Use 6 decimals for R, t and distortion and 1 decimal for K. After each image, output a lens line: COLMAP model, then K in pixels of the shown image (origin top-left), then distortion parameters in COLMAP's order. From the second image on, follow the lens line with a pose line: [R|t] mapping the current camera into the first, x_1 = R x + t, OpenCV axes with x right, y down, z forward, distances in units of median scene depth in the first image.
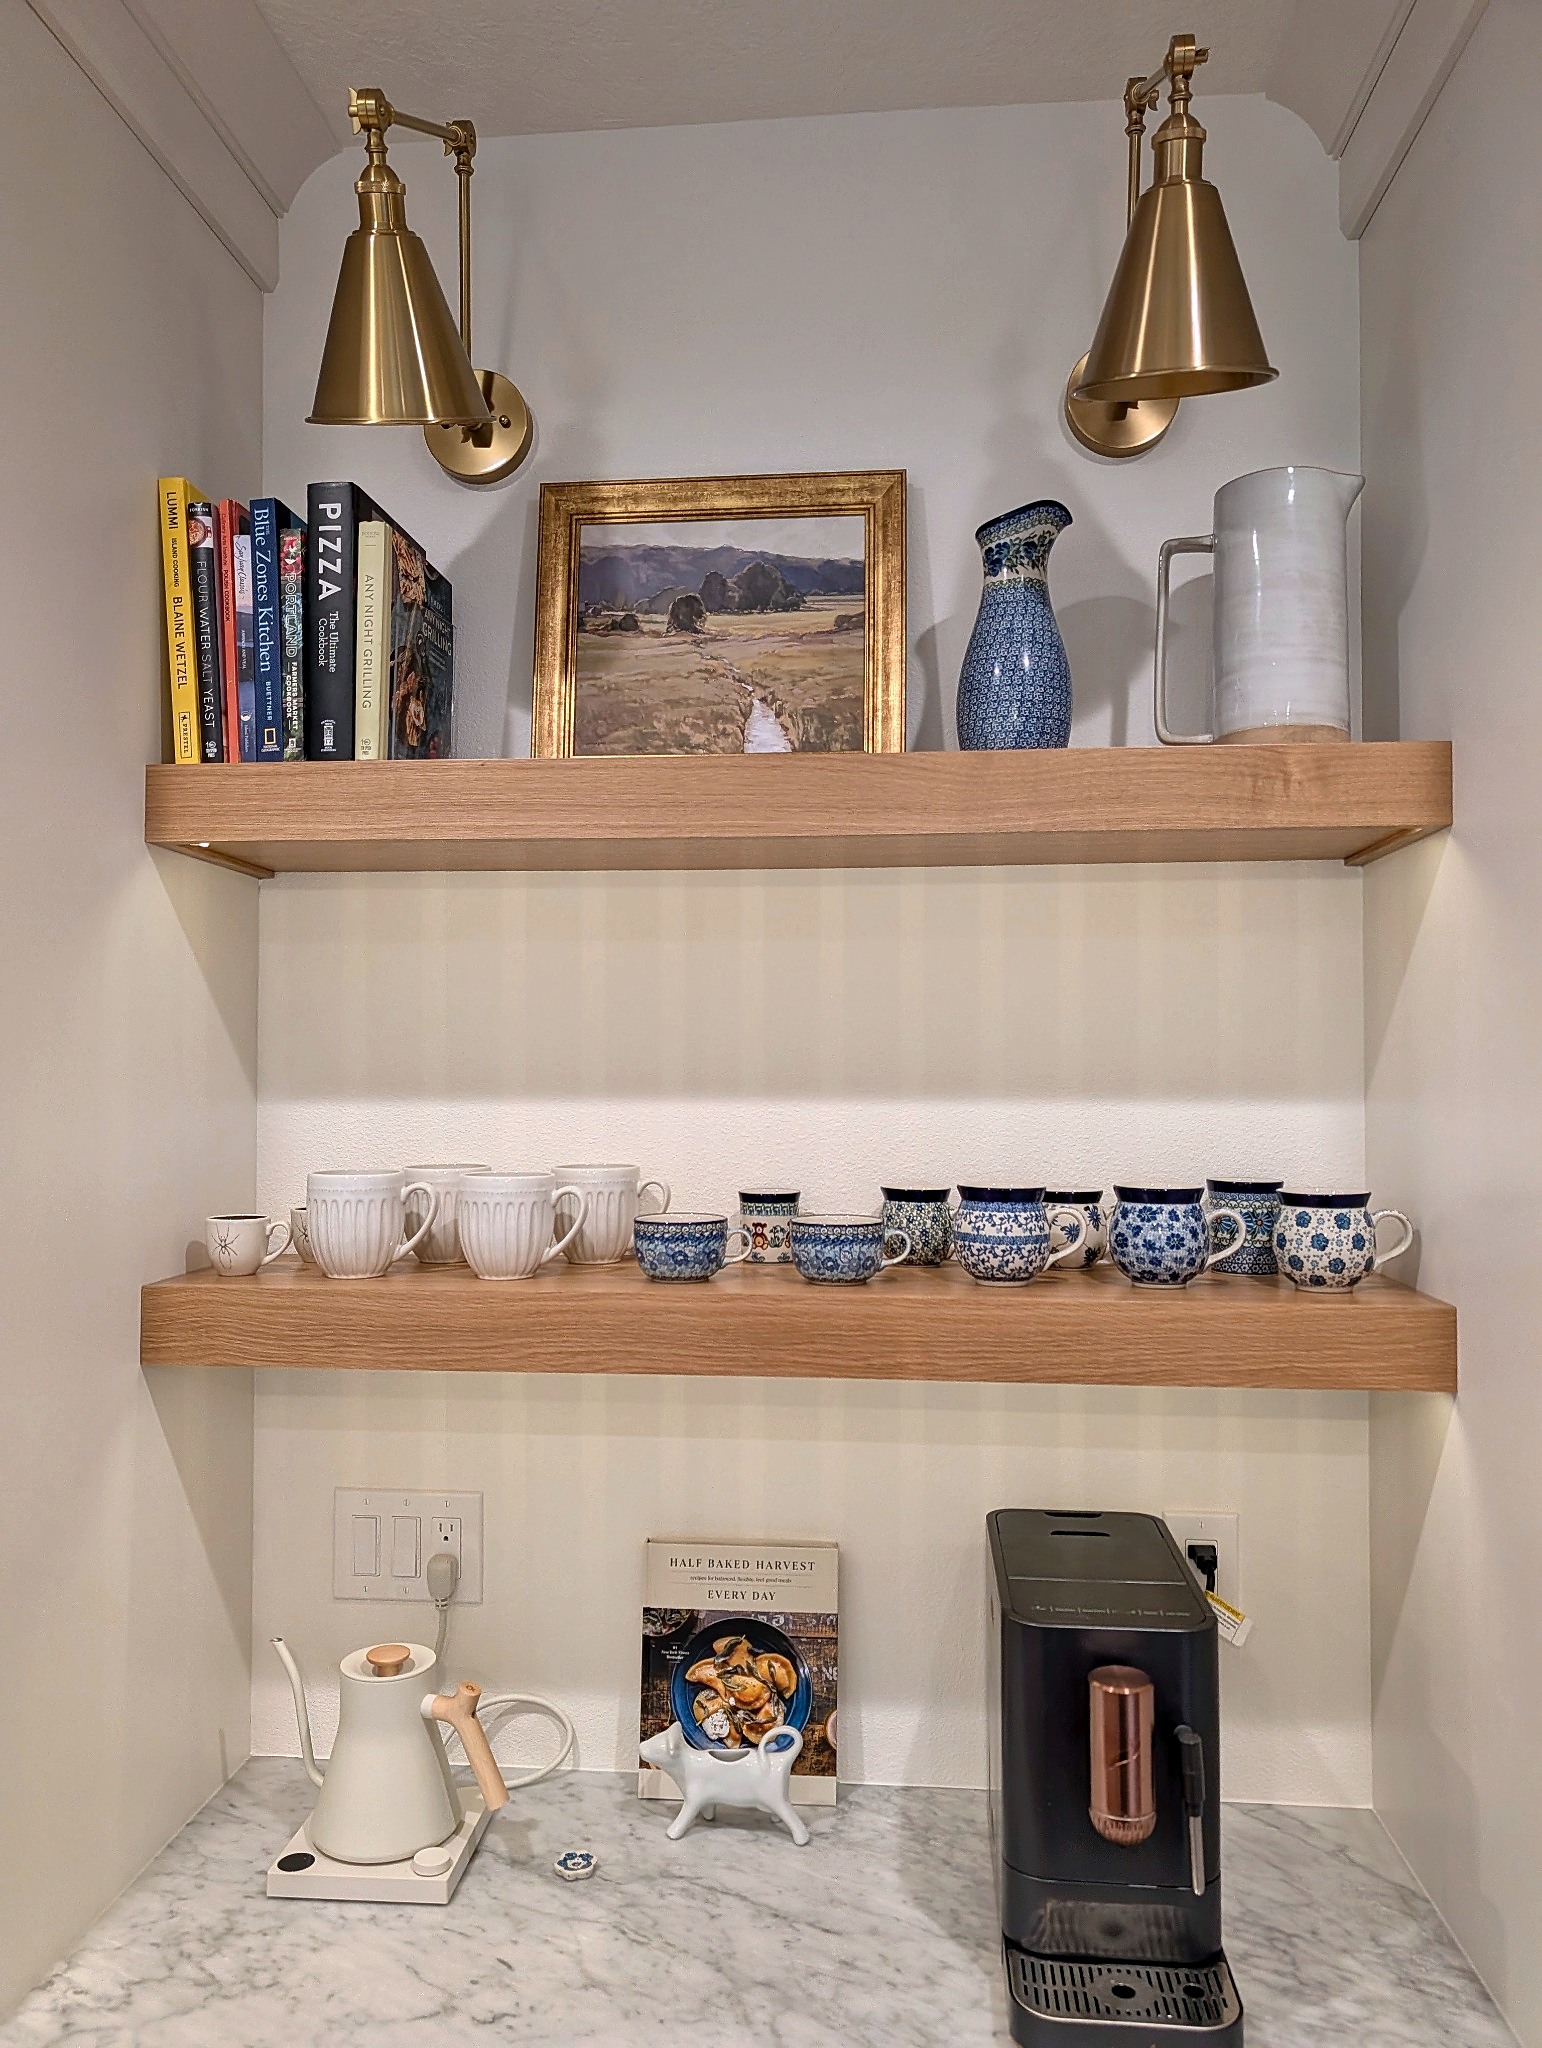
lens RADIAL K [[1474.2, 0, 755.9], [0, 1474.2, 1040.5], [0, 0, 1]] dist [0.042308, -0.048412]
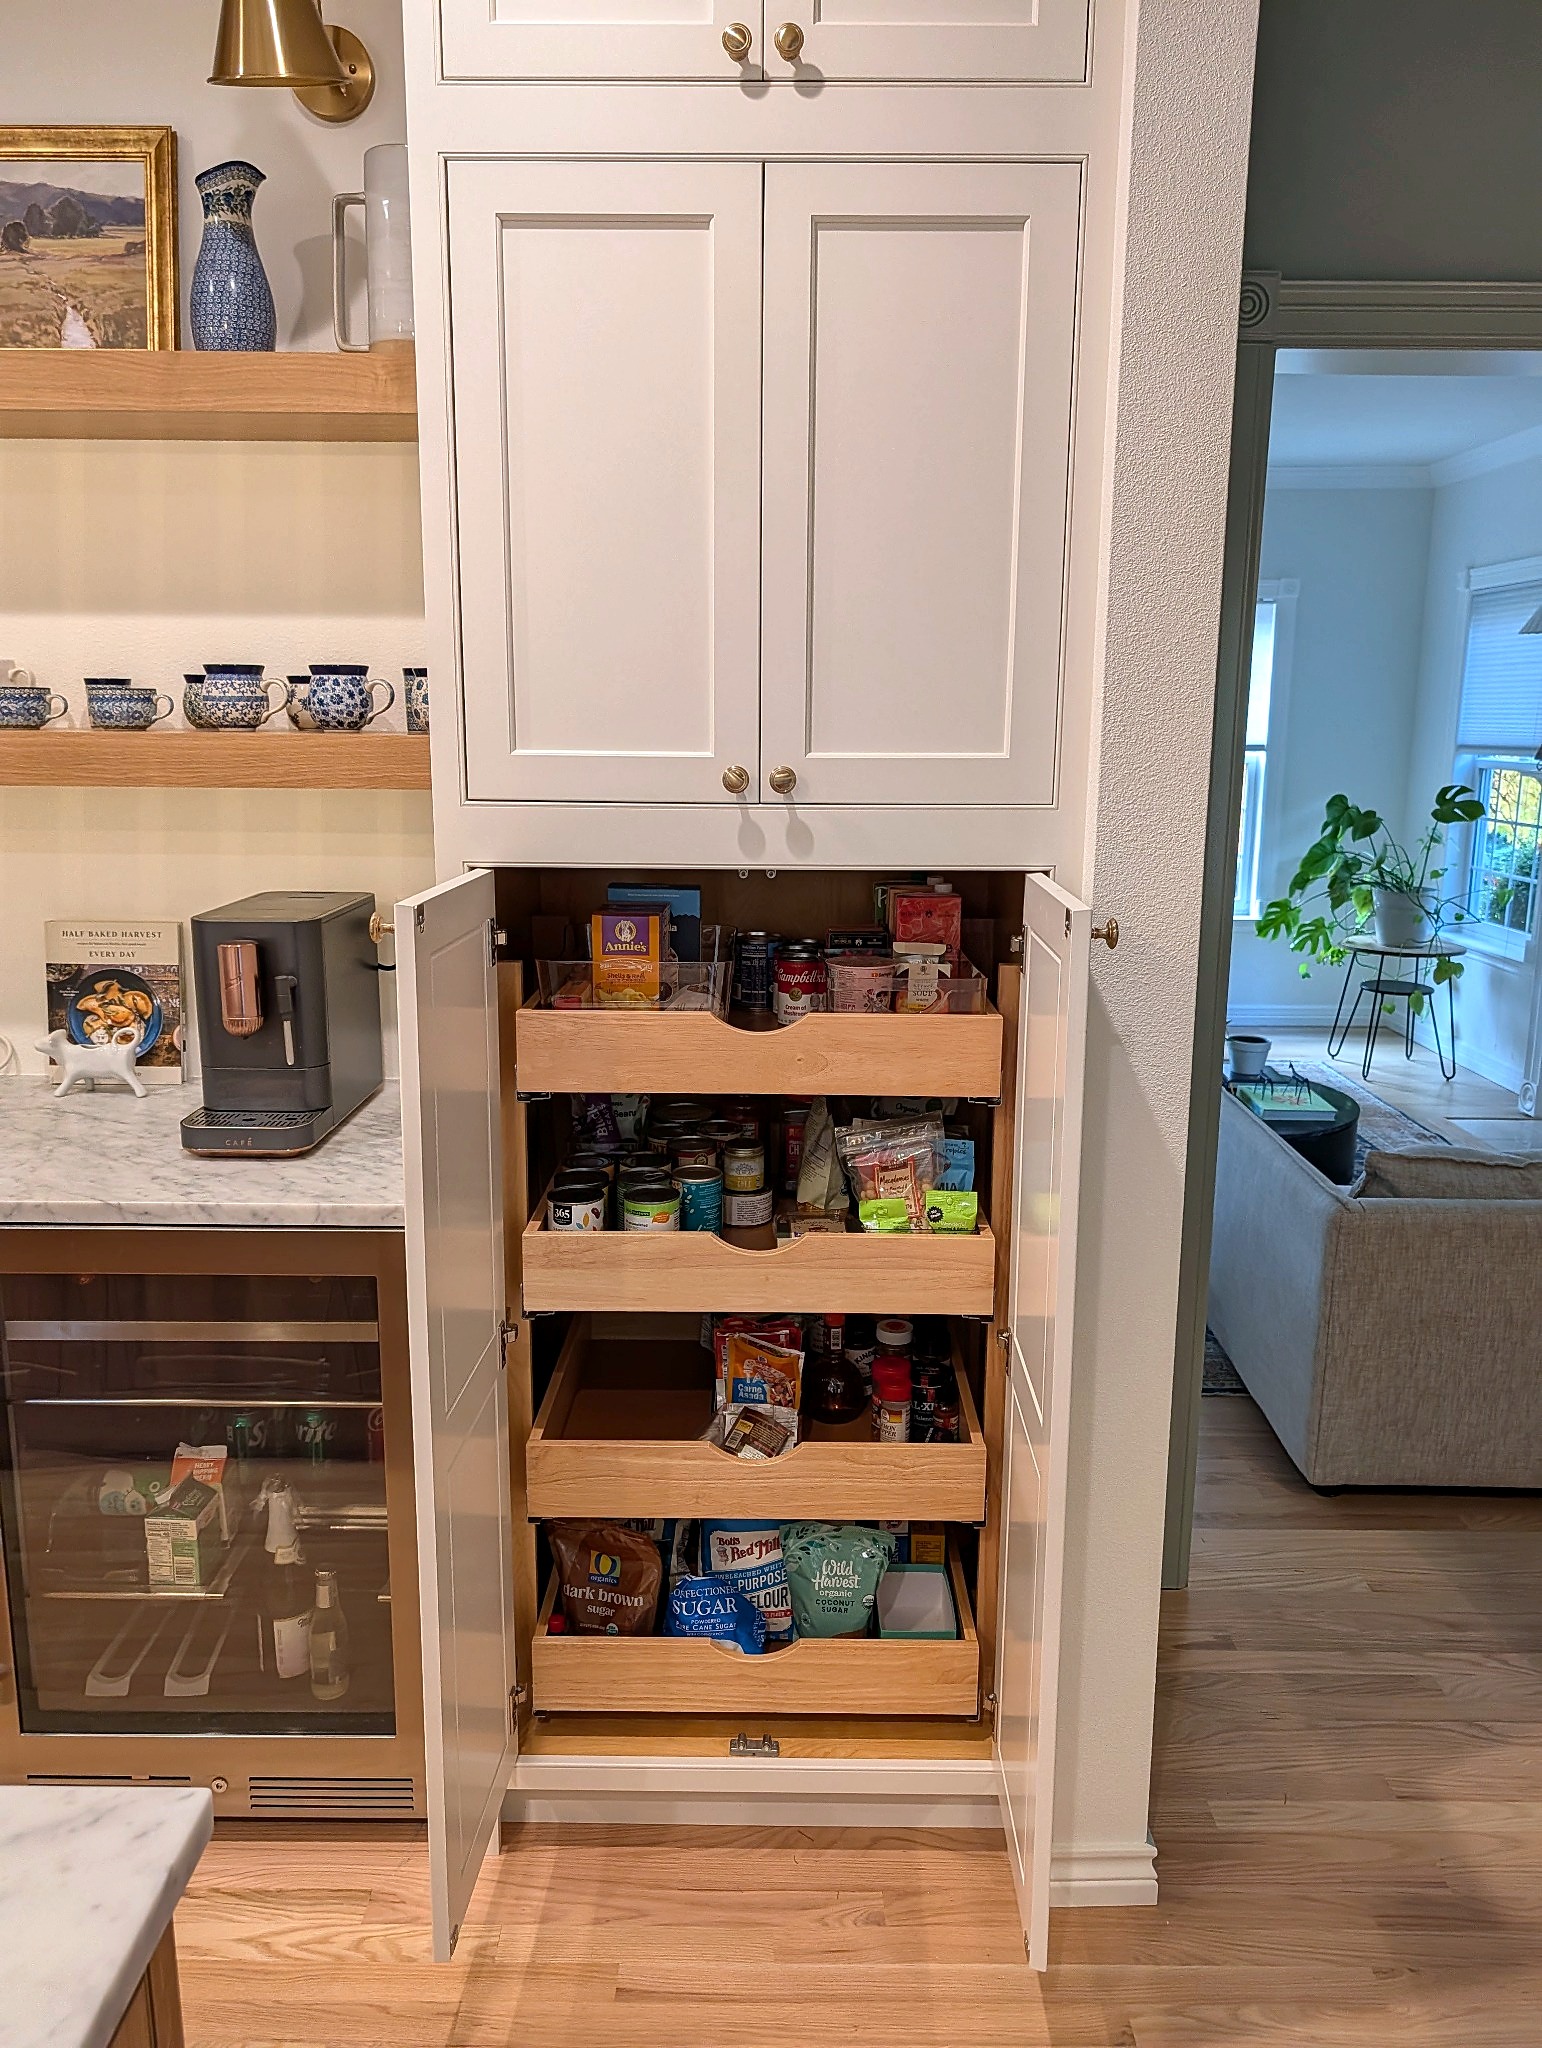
lens RADIAL K [[1474.2, 0, 779.7], [0, 1474.2, 990.3], [0, 0, 1]] dist [0.042308, -0.048412]
pose [[0.996127, -0.010593, 0.087280, 0.533367], [-0.007650, 0.978509, 0.206061, 0.098294], [-0.087587, -0.205931, 0.974639, -0.525731]]
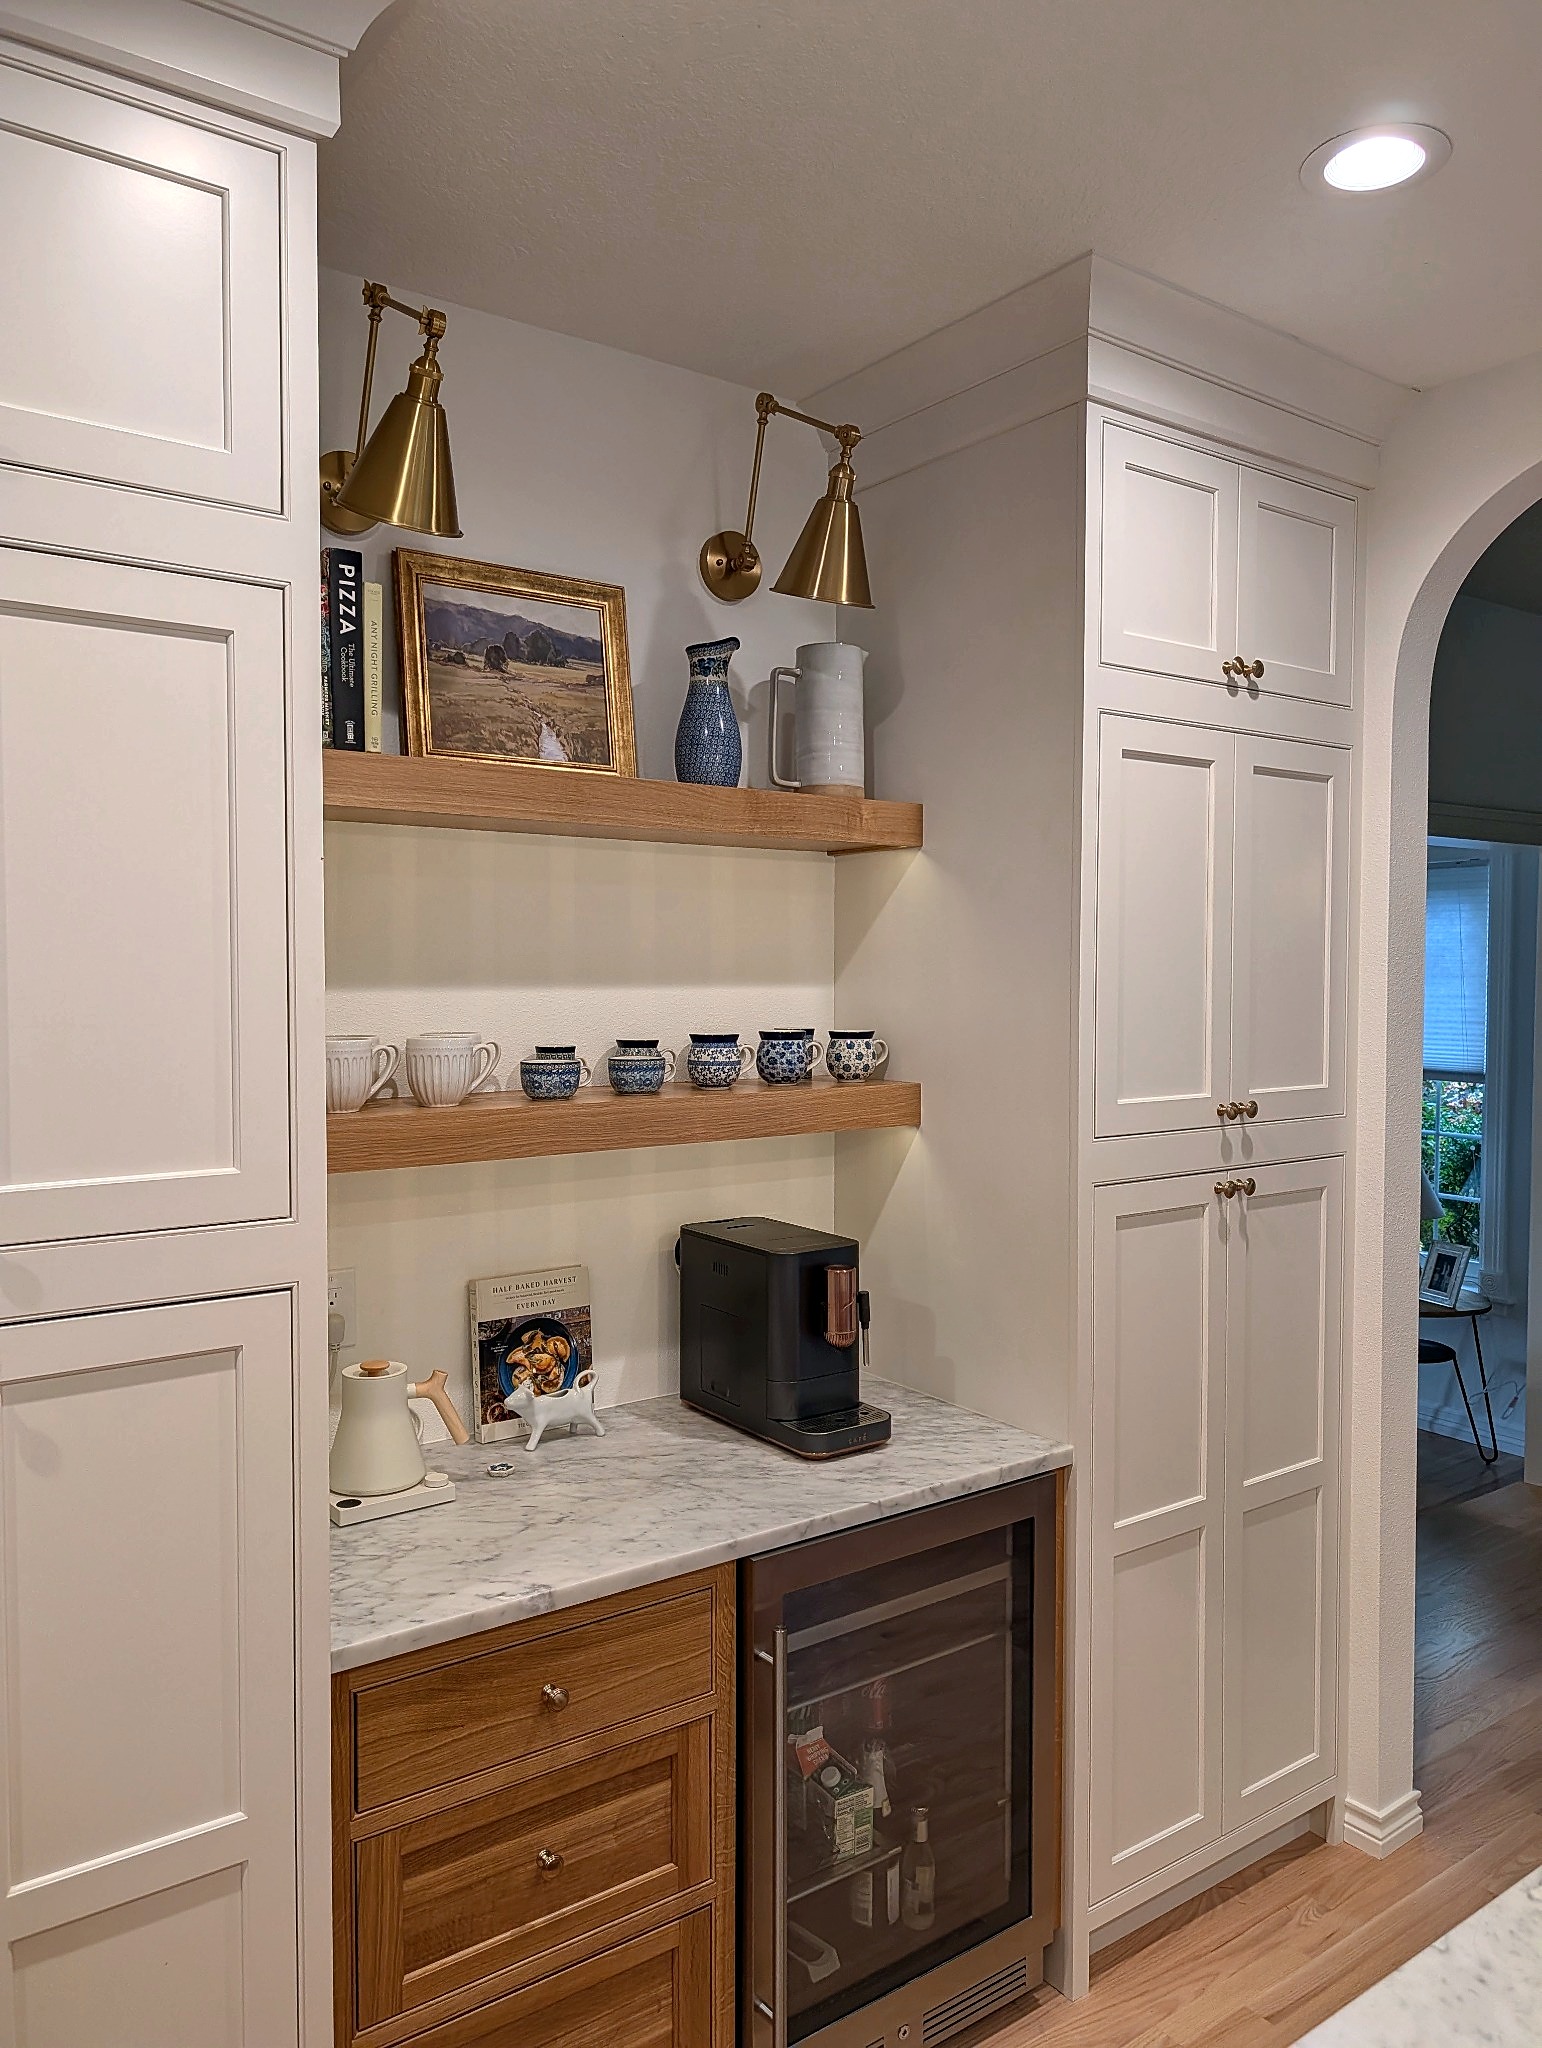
lens RADIAL K [[1474.2, 0, 784.7], [0, 1474.2, 1021.1], [0, 0, 1]] dist [0.042308, -0.048412]
pose [[0.747513, -0.024052, 0.663812, -0.847235], [-0.014122, 0.998543, 0.052084, -0.007527], [-0.664097, -0.048308, 0.746084, -0.321812]]
